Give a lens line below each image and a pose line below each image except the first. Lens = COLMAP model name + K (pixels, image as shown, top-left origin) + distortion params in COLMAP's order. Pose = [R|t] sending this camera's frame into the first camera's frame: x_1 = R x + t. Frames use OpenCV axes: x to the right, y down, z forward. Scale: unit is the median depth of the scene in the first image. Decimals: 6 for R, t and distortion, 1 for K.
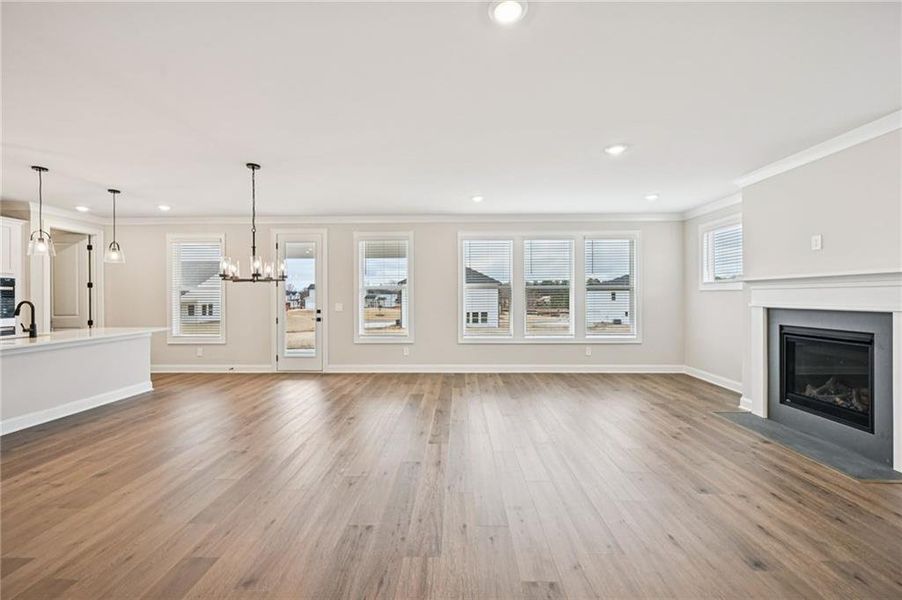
lens RADIAL K [[353.3, 0, 450.1], [0, 353.3, 298.2], [0, 0, 1]] dist [-0.002400, 0.000112]
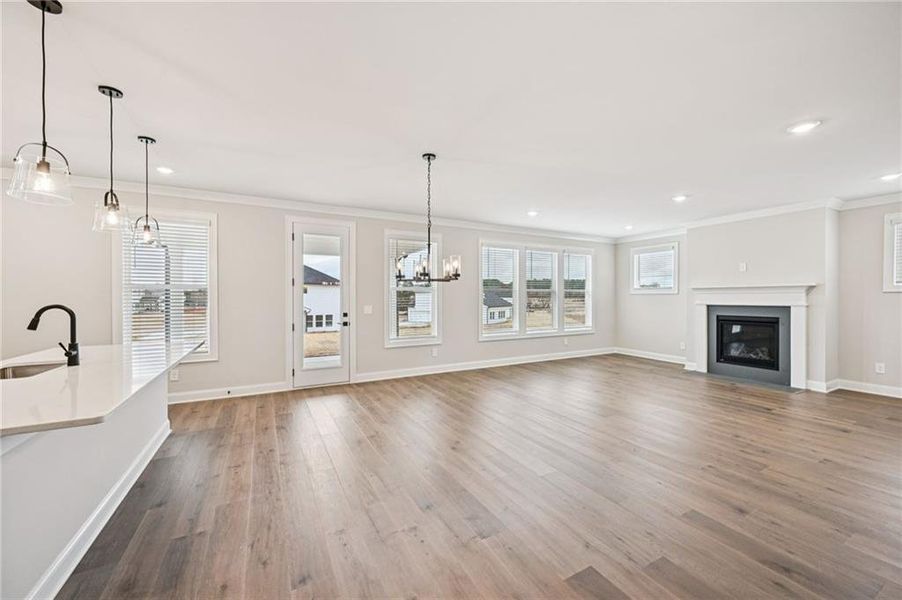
lens RADIAL K [[353.3, 0, 453.4], [0, 353.3, 297.9], [0, 0, 1]] dist [-0.002400, 0.000112]
pose [[0.870666, 0.000755, 0.491874, -0.580360], [0.001919, 0.999986, -0.004931, 0.000213], [-0.491871, 0.005237, 0.870653, 0.096745]]
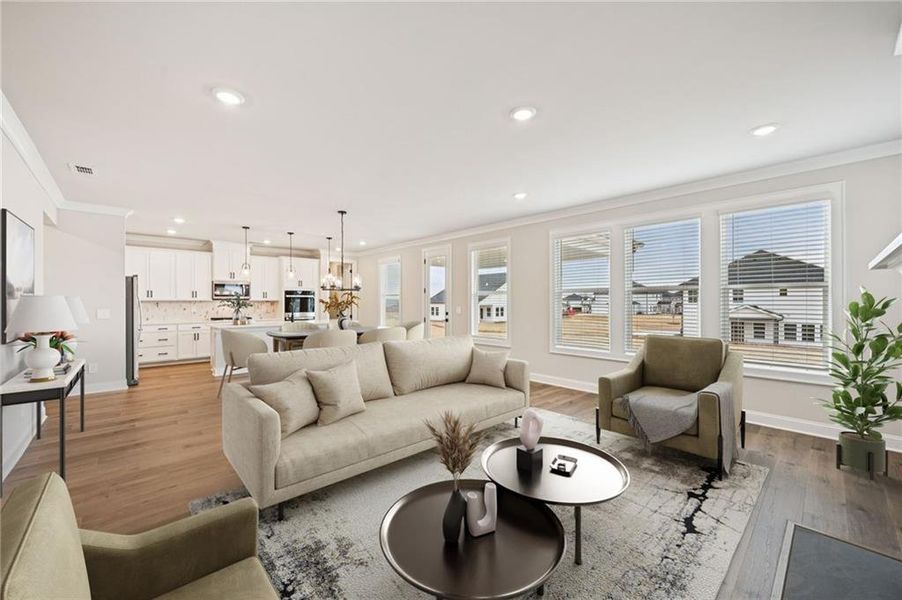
lens RADIAL K [[353.3, 0, 449.5], [0, 353.3, 302.4], [0, 0, 1]] dist [-0.002400, 0.000112]
pose [[0.693601, 0.004614, -0.720344, 0.501772], [-0.006135, 0.999981, 0.000499, -0.000769], [0.720333, 0.004073, 0.693616, 0.180016]]
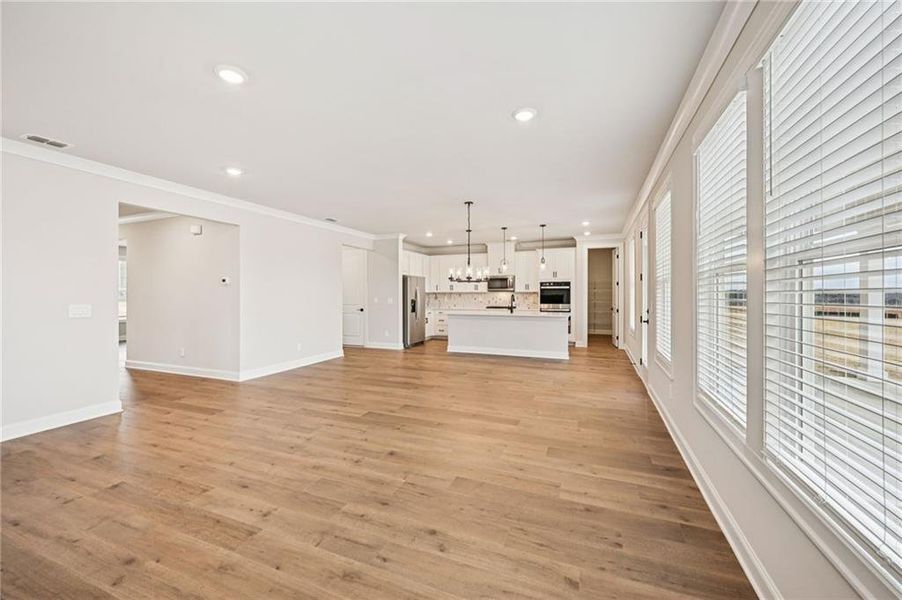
lens RADIAL K [[353.3, 0, 452.4], [0, 353.3, 295.4], [0, 0, 1]] dist [-0.002400, 0.000112]
pose [[-0.349517, 0.009741, -0.936880, 0.513401], [-0.002758, 0.999931, 0.011426, -0.004795], [0.936926, 0.006578, -0.349466, 0.875942]]
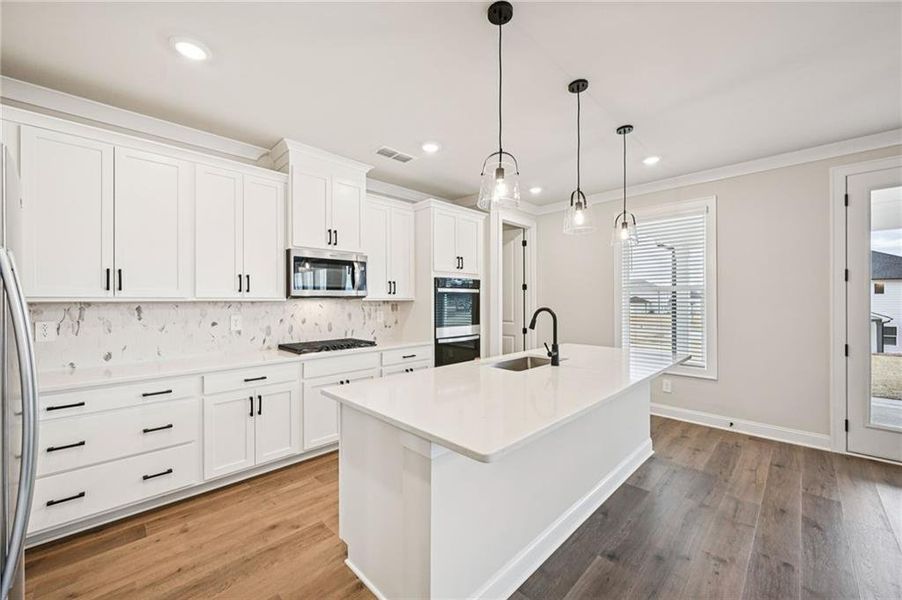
lens RADIAL K [[353.3, 0, 447.5], [0, 353.3, 299.7], [0, 0, 1]] dist [-0.002400, 0.000112]
pose [[0.717346, 0.001695, -0.696716, -0.557751], [-0.005730, 0.999978, -0.003467, -0.002071], [0.696694, 0.006479, 0.717339, 0.256285]]
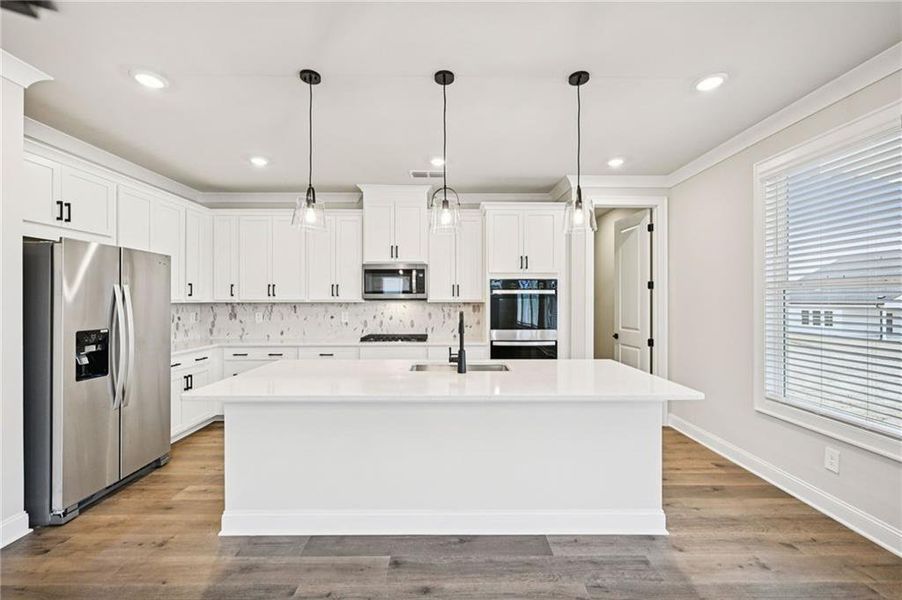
lens RADIAL K [[353.3, 0, 447.4], [0, 353.3, 309.5], [0, 0, 1]] dist [-0.002400, 0.000112]
pose [[0.030727, 0.027936, -0.999137, -0.375074], [-0.007846, 0.999585, 0.027708, -0.007136], [0.999497, 0.006988, 0.030934, 0.602191]]
